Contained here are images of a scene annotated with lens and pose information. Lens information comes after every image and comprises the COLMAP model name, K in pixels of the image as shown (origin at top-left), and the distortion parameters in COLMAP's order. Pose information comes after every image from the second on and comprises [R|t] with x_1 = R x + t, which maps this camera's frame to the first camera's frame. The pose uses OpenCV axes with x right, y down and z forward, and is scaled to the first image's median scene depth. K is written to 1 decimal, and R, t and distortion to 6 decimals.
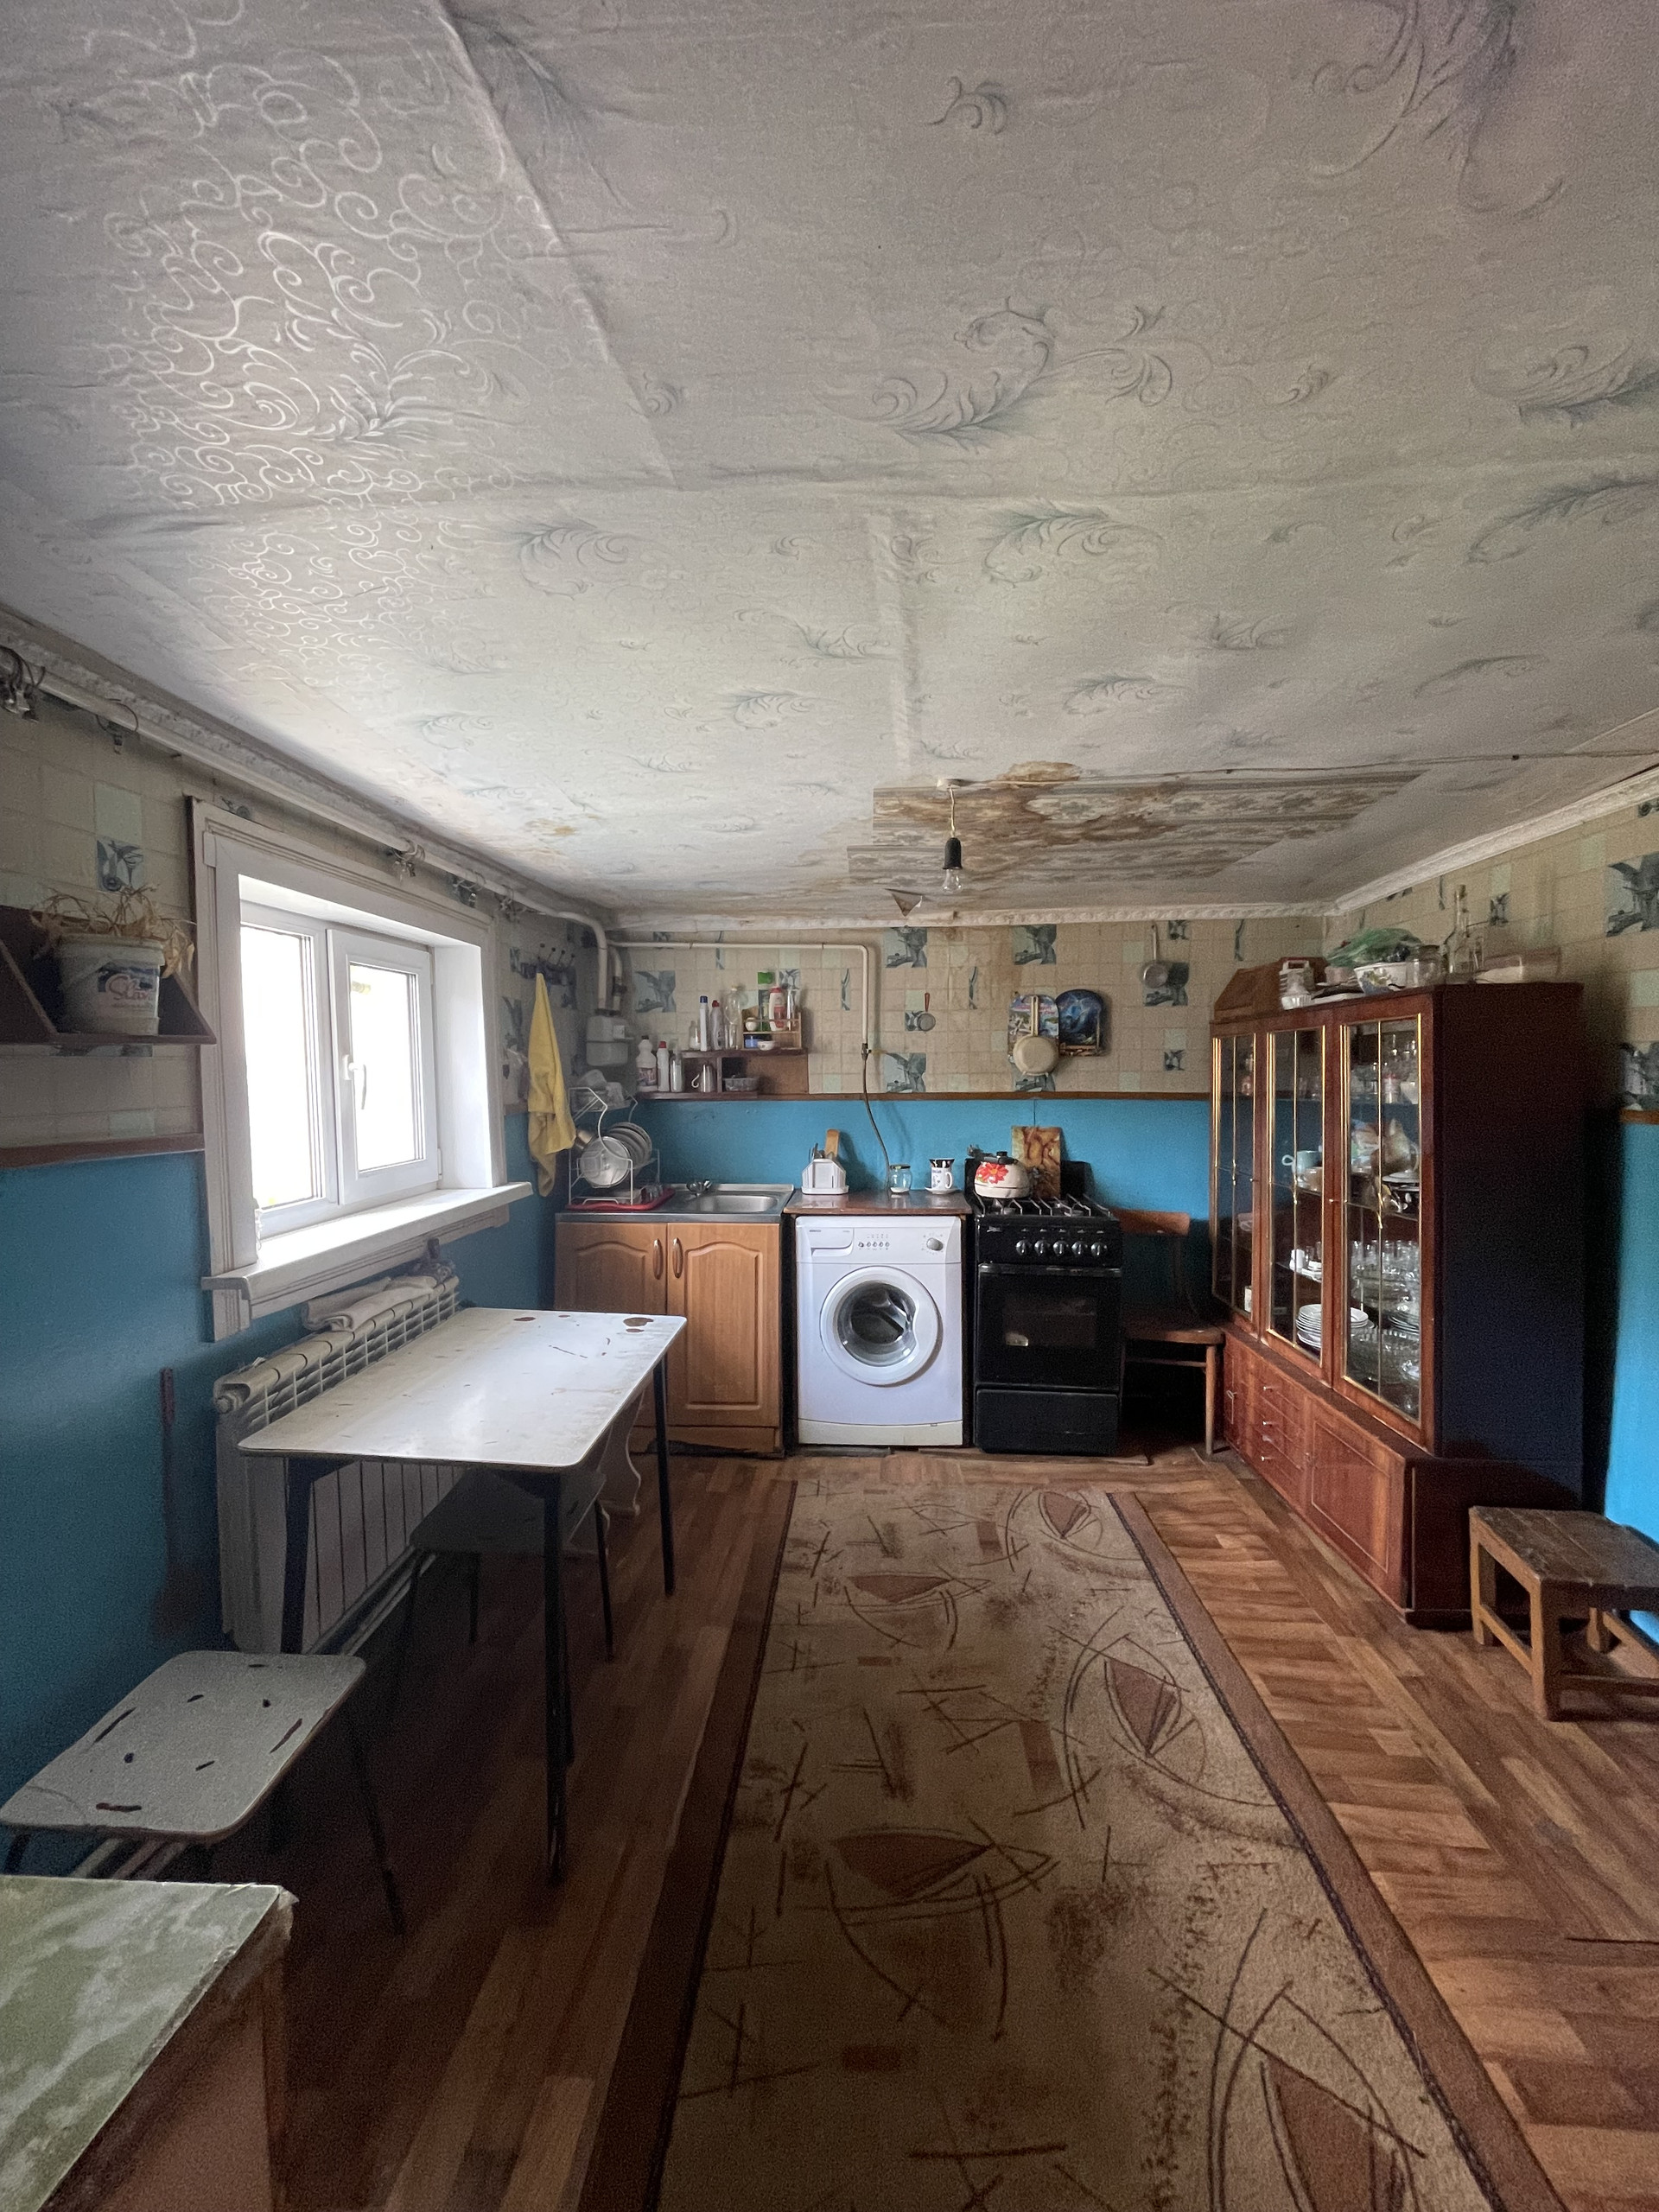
lens RADIAL K [[892.0, 0, 834.0], [0, 892.0, 1092.7], [0, 0, 1]] dist [-0.004062, -0.000377]
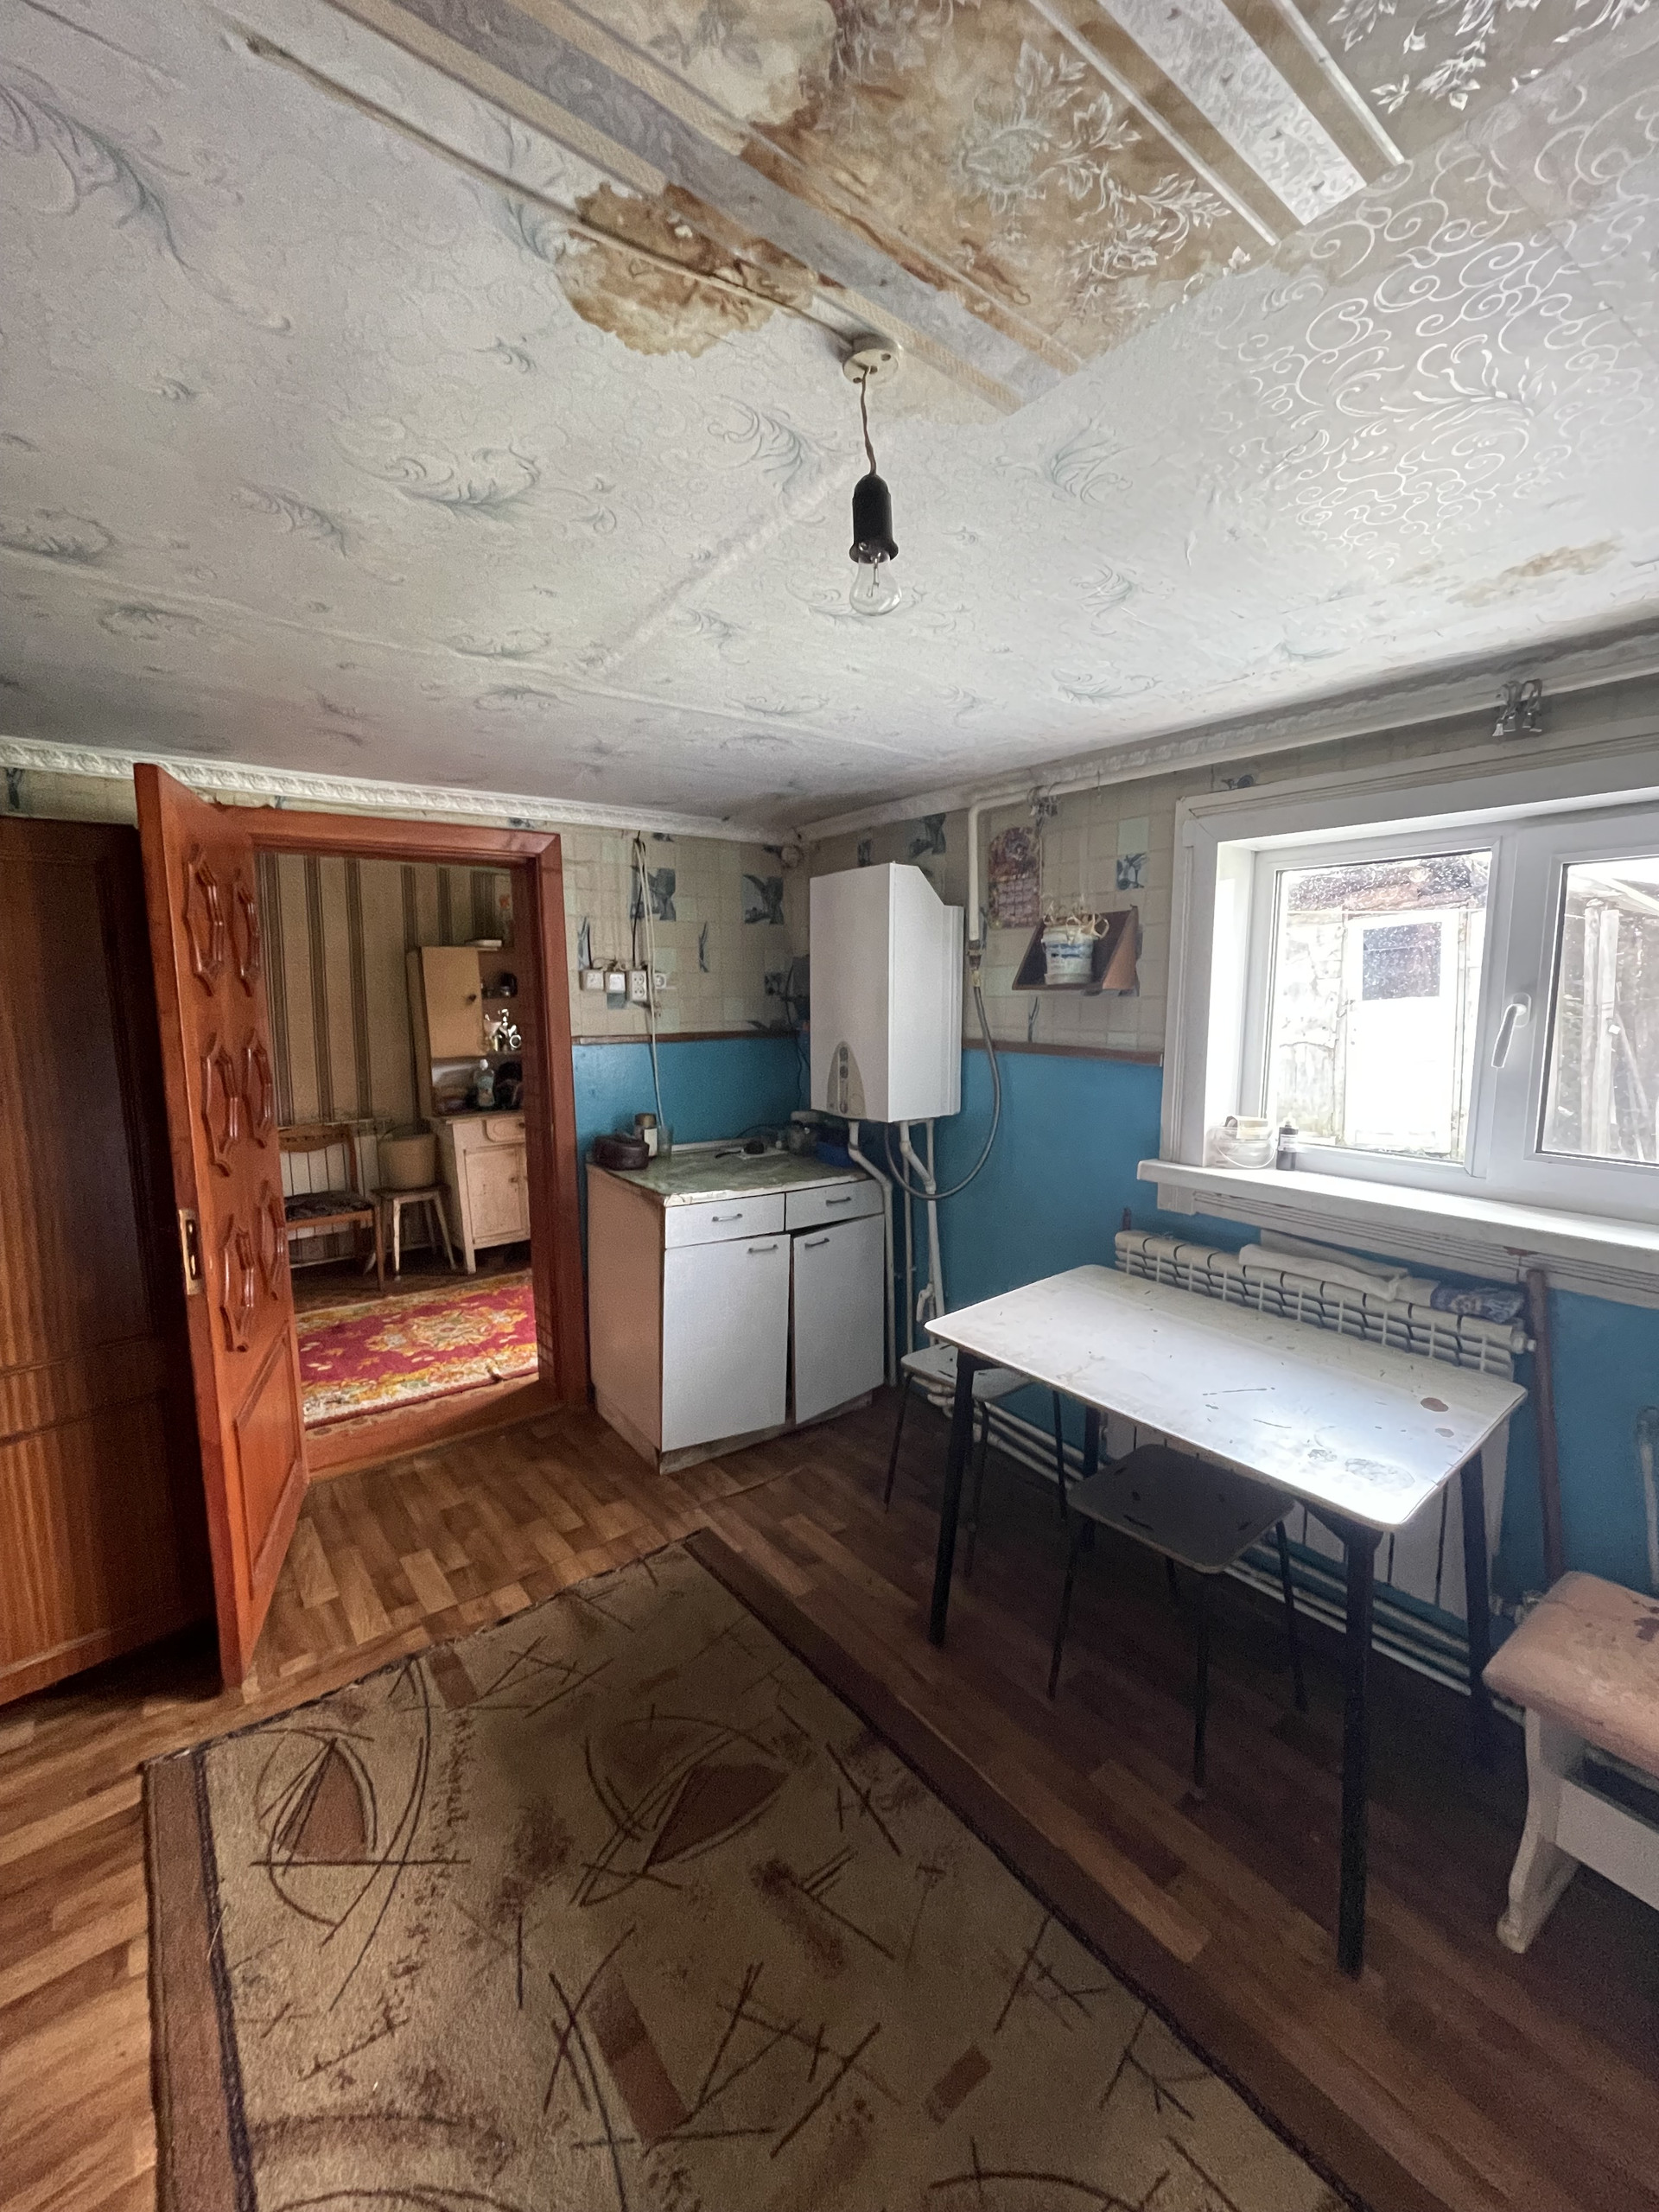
lens RADIAL K [[892.0, 0, 827.8], [0, 892.0, 1093.2], [0, 0, 1]] dist [-0.004062, -0.000377]
pose [[-0.752419, 0.075887, -0.654299, 0.415865], [-0.019325, 0.990370, 0.137089, -0.052557], [0.658401, 0.115793, -0.743707, 1.244269]]
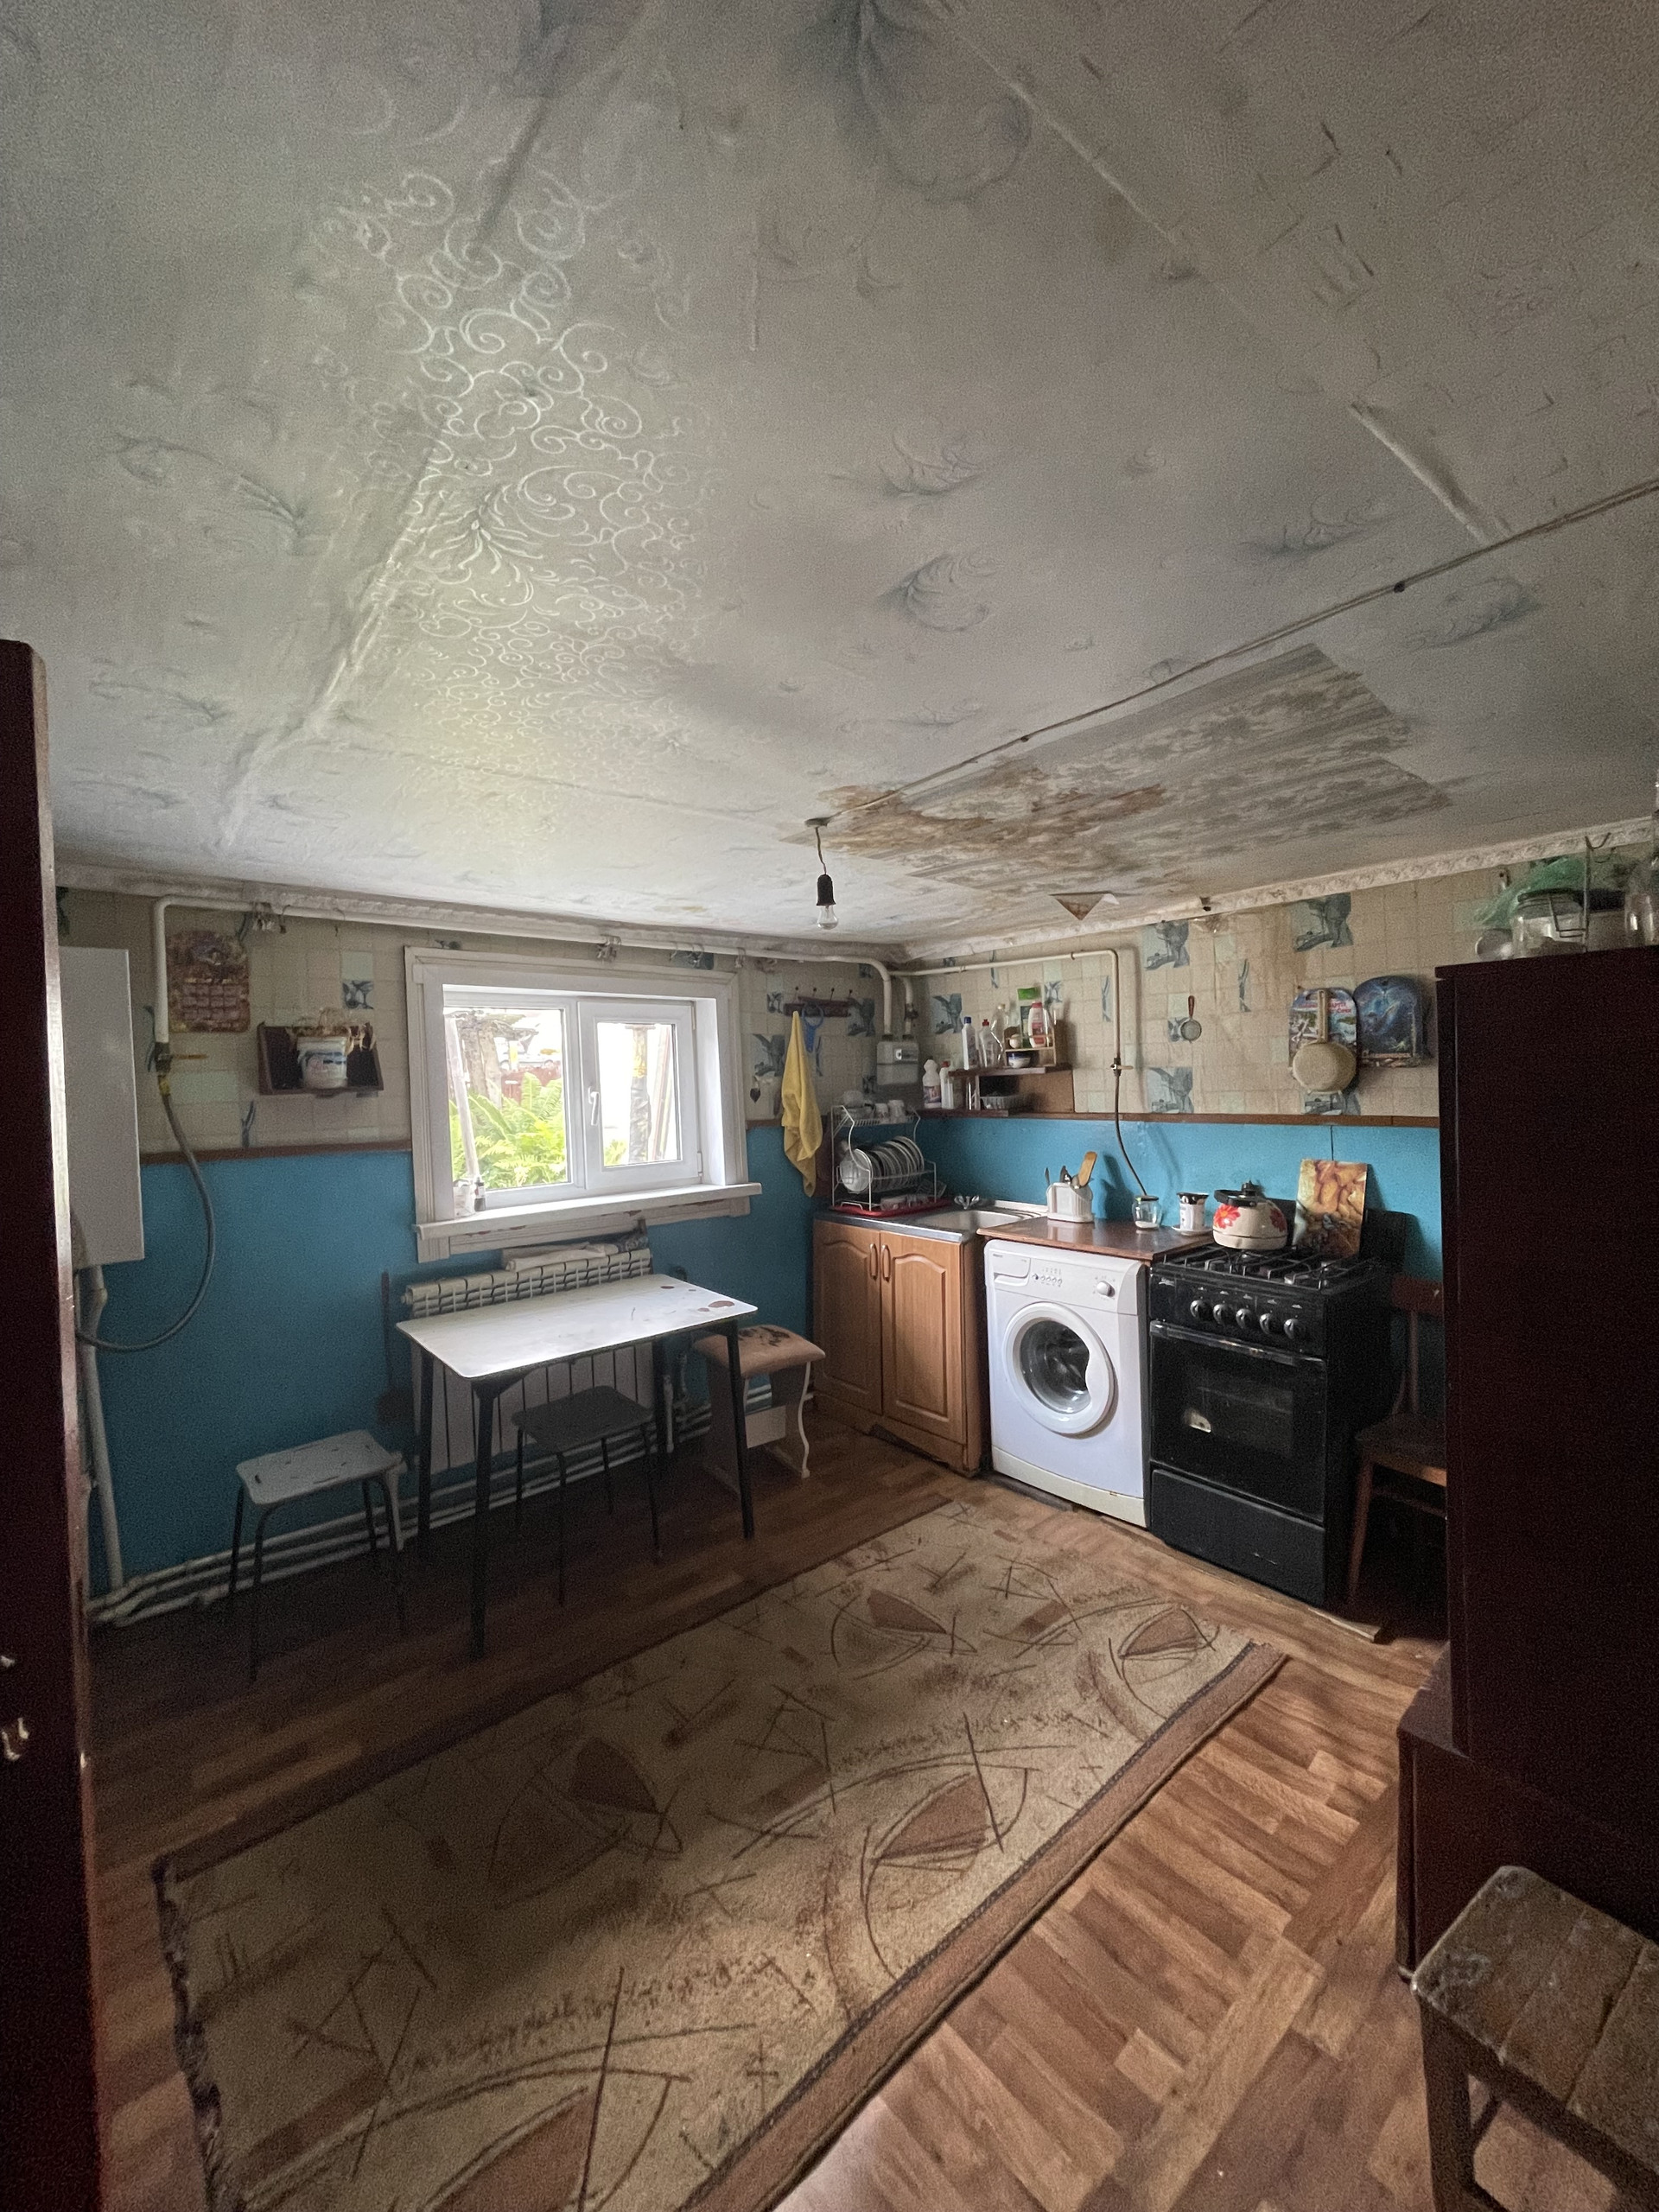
lens RADIAL K [[892.0, 0, 834.0], [0, 892.0, 1095.7], [0, 0, 1]] dist [-0.004062, -0.000377]
pose [[0.700354, 0.004068, -0.713784, 0.809857], [0.000013, 0.999984, 0.005712, -0.037555], [0.713796, -0.004009, 0.700342, 0.279075]]
